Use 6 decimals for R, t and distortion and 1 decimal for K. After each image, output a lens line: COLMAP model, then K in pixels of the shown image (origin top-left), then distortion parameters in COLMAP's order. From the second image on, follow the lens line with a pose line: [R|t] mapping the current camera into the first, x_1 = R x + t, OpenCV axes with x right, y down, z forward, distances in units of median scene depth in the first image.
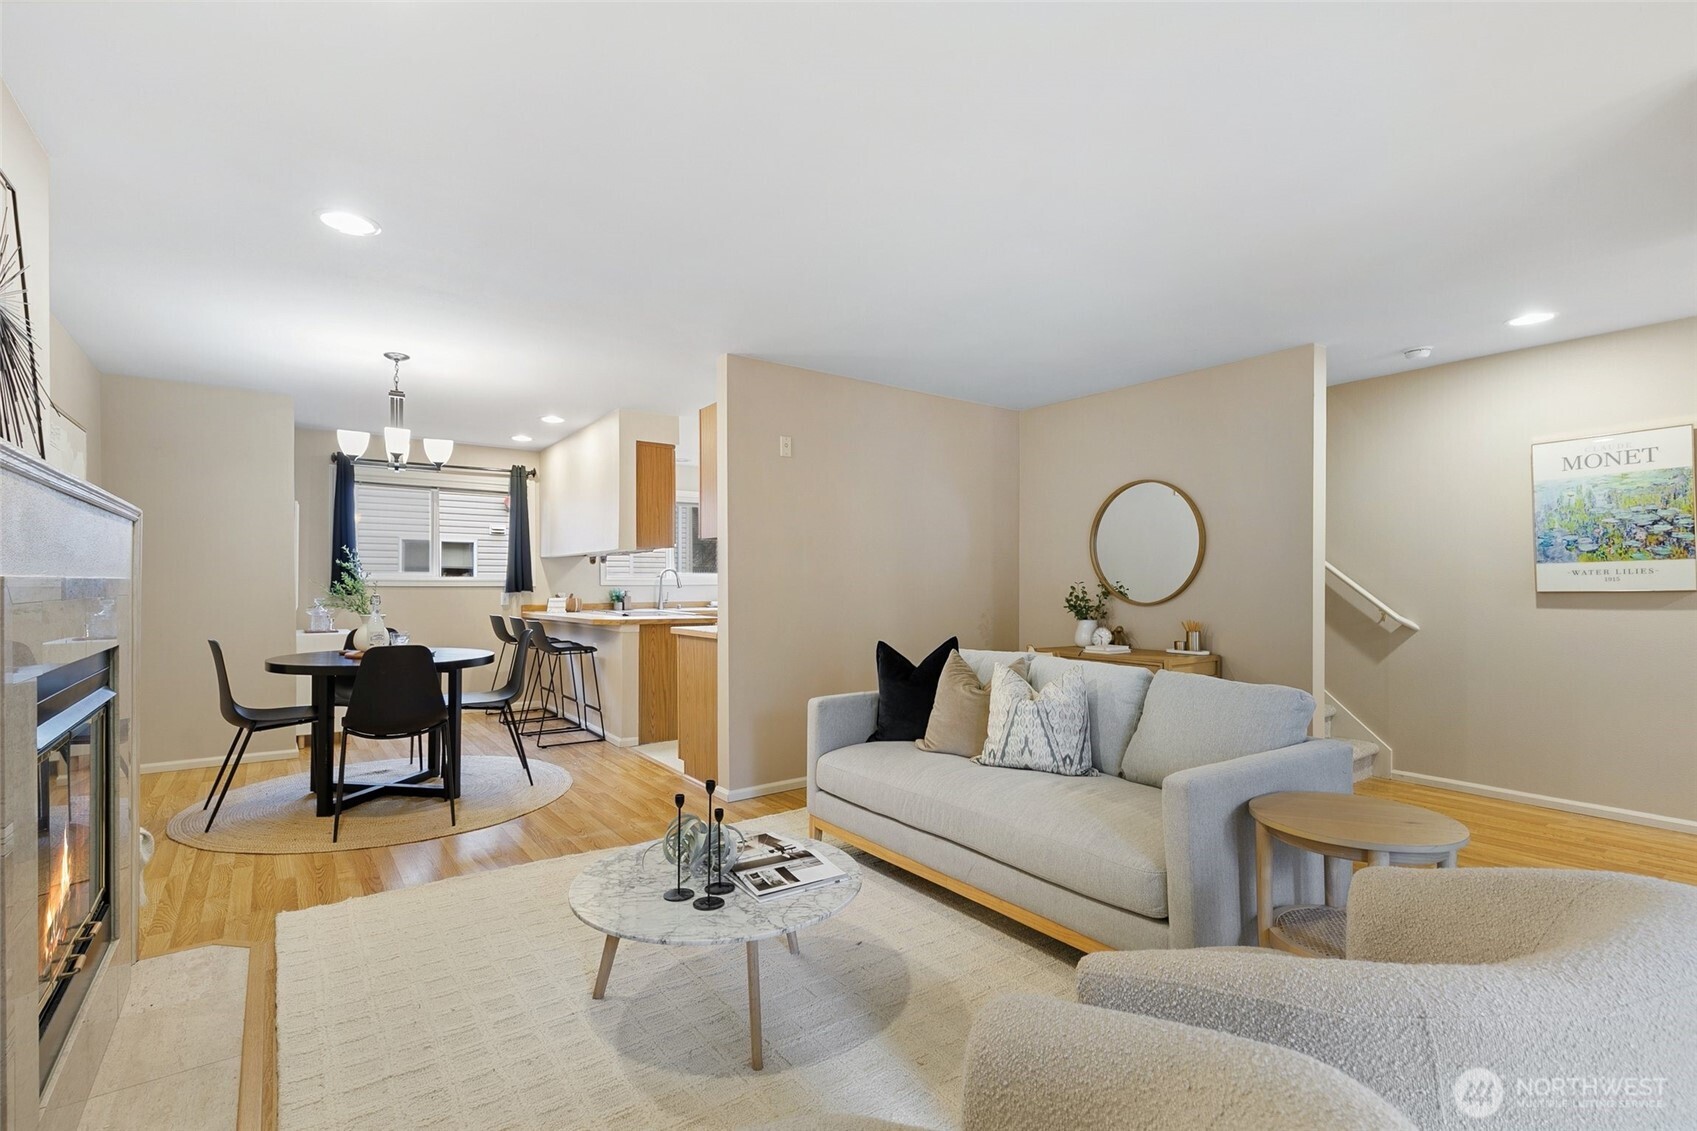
lens RADIAL K [[765.5, 0, 849.5], [0, 765.5, 577.5], [0, 0, 1]] dist [0.000667, 0.000454]
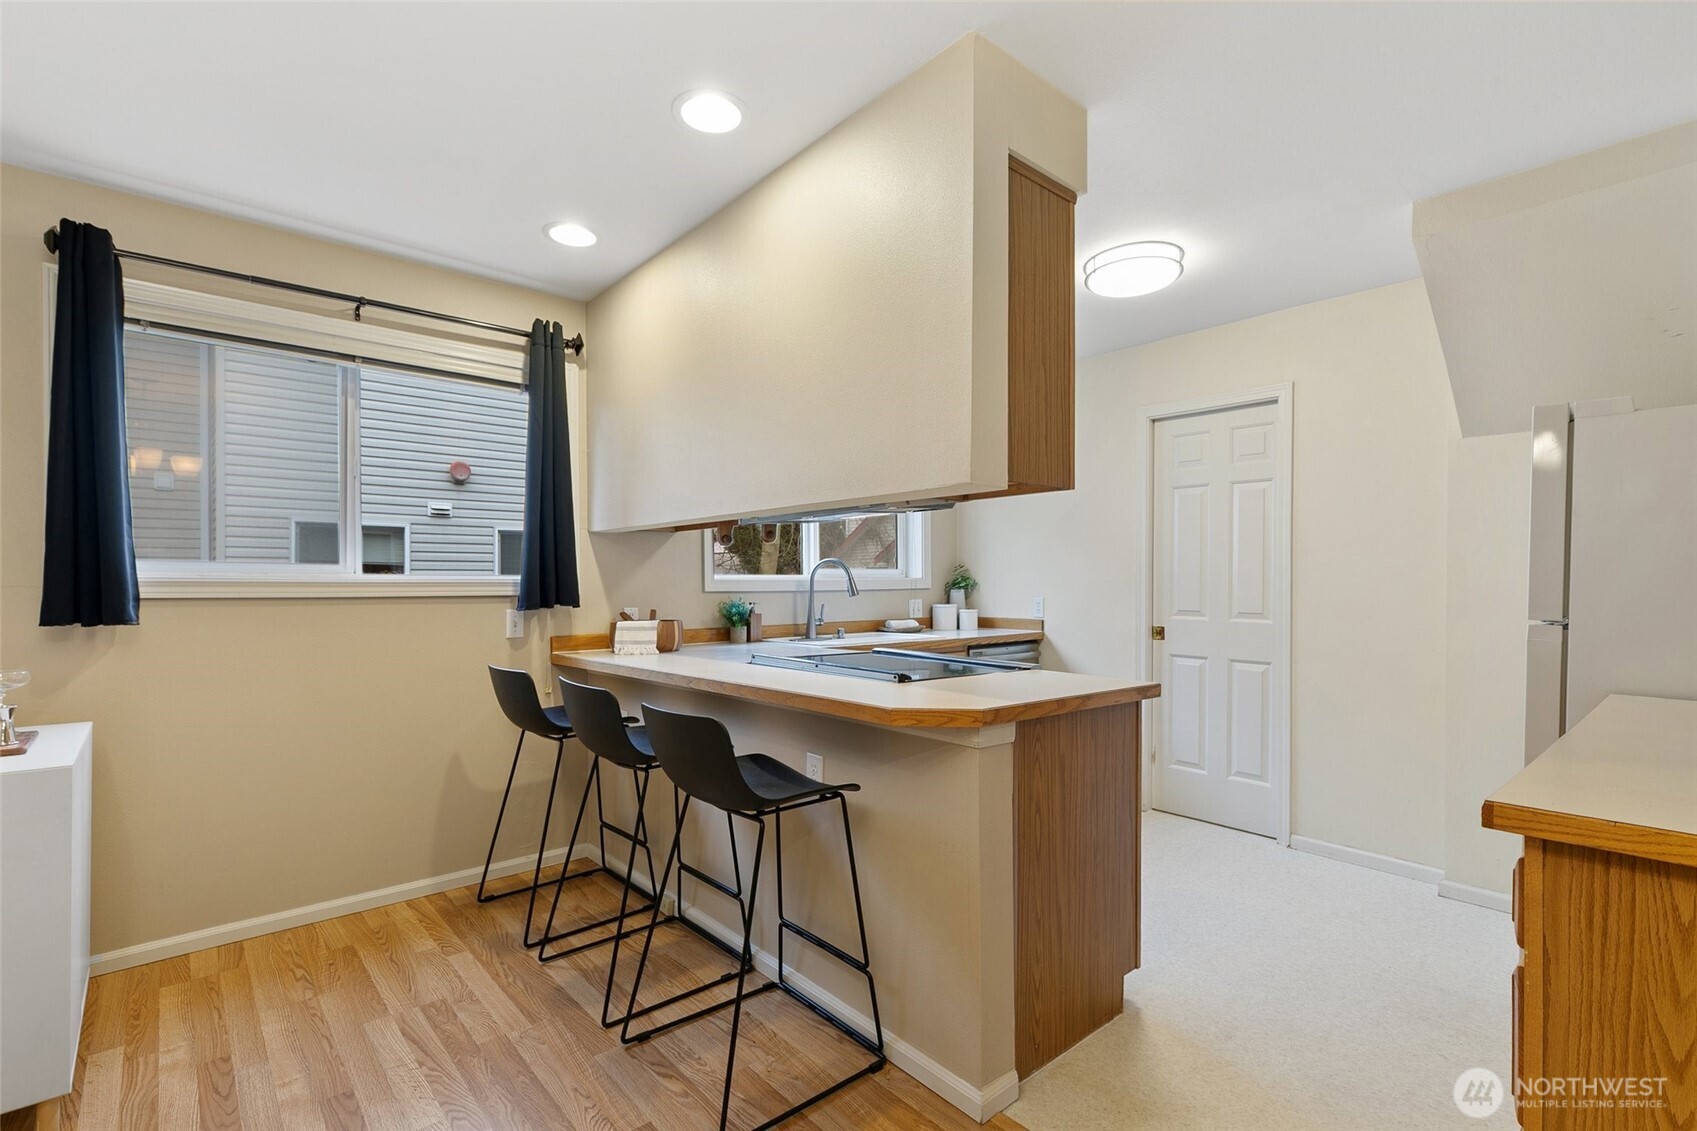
lens RADIAL K [[781.9, 0, 850.8], [0, 781.9, 582.3], [0, 0, 1]] dist [-0.000059, 0.000290]
pose [[0.997334, -0.000822, 0.072965, -0.287465], [0.000199, 0.999963, 0.008553, -0.000022], [-0.072970, -0.008516, 0.997298, 0.530071]]
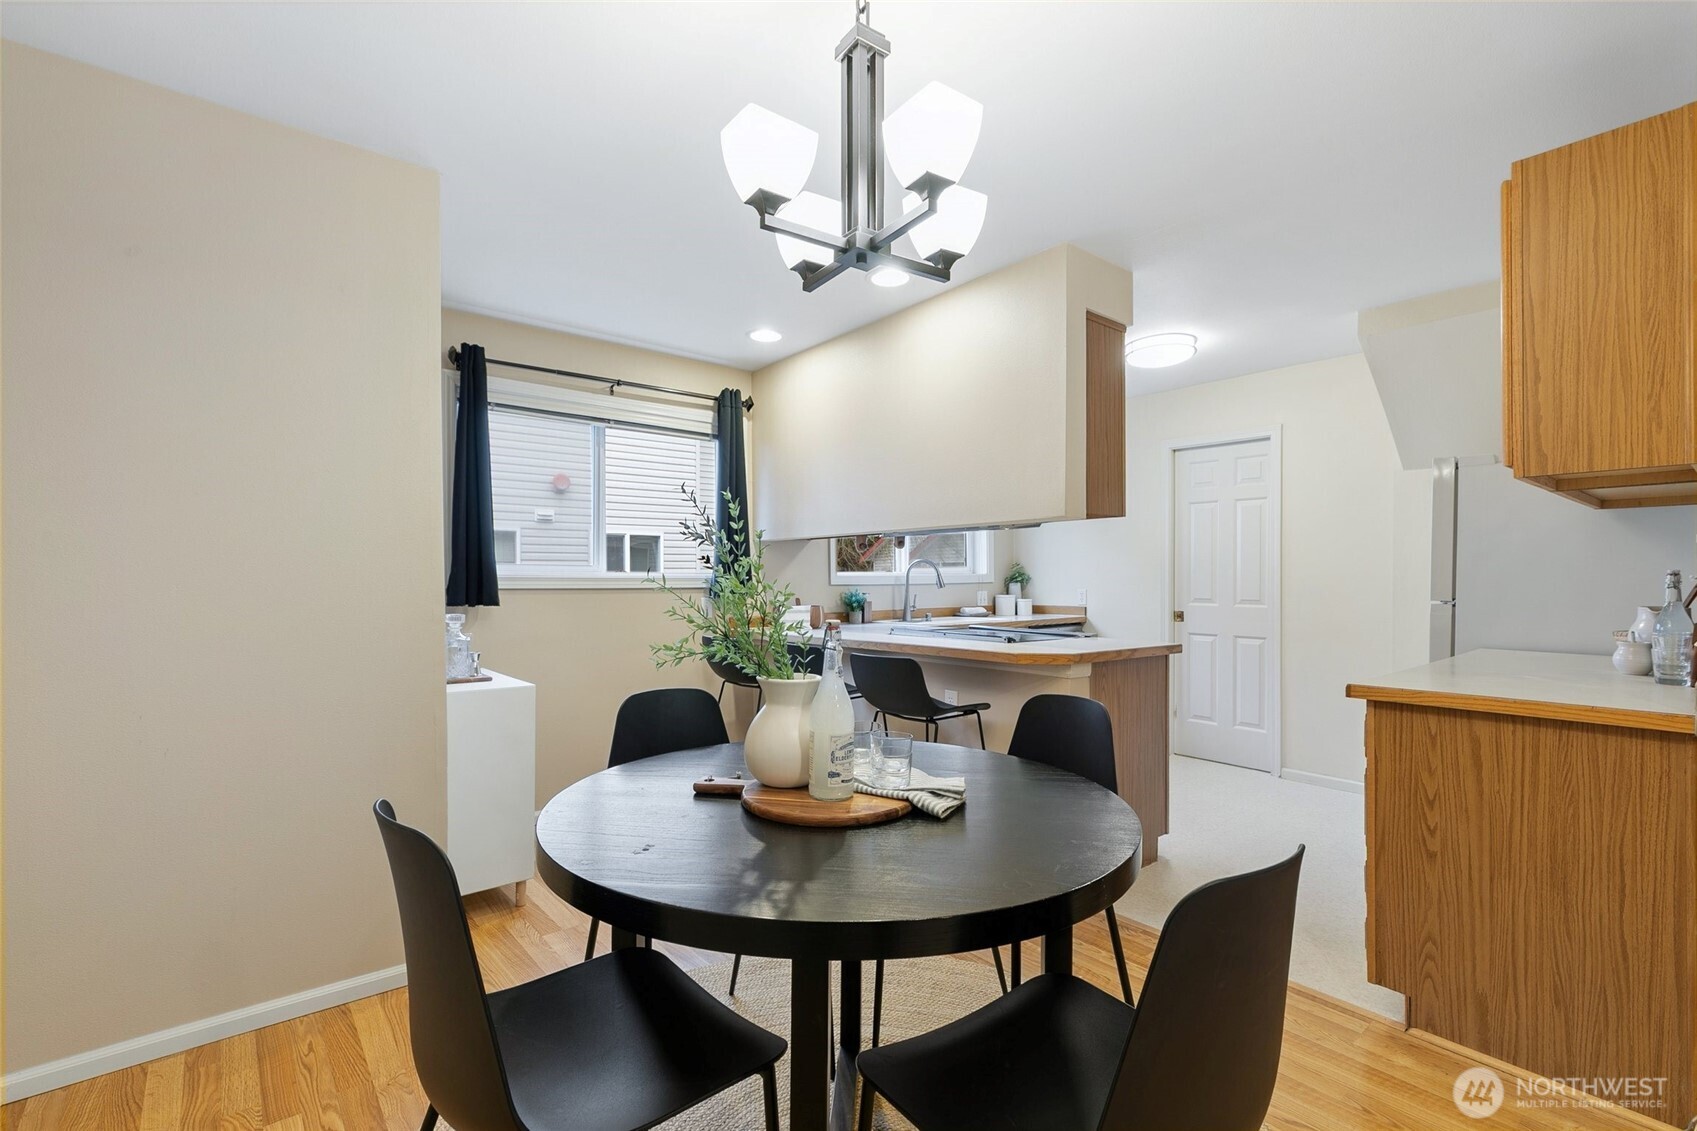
lens RADIAL K [[765.5, 0, 849.5], [0, 765.5, 577.5], [0, 0, 1]] dist [0.000667, 0.000454]
pose [[0.998972, -0.003574, 0.045199, -0.362533], [0.003242, 0.999967, 0.007413, -0.000700], [-0.045224, -0.007259, 0.998951, 0.379818]]
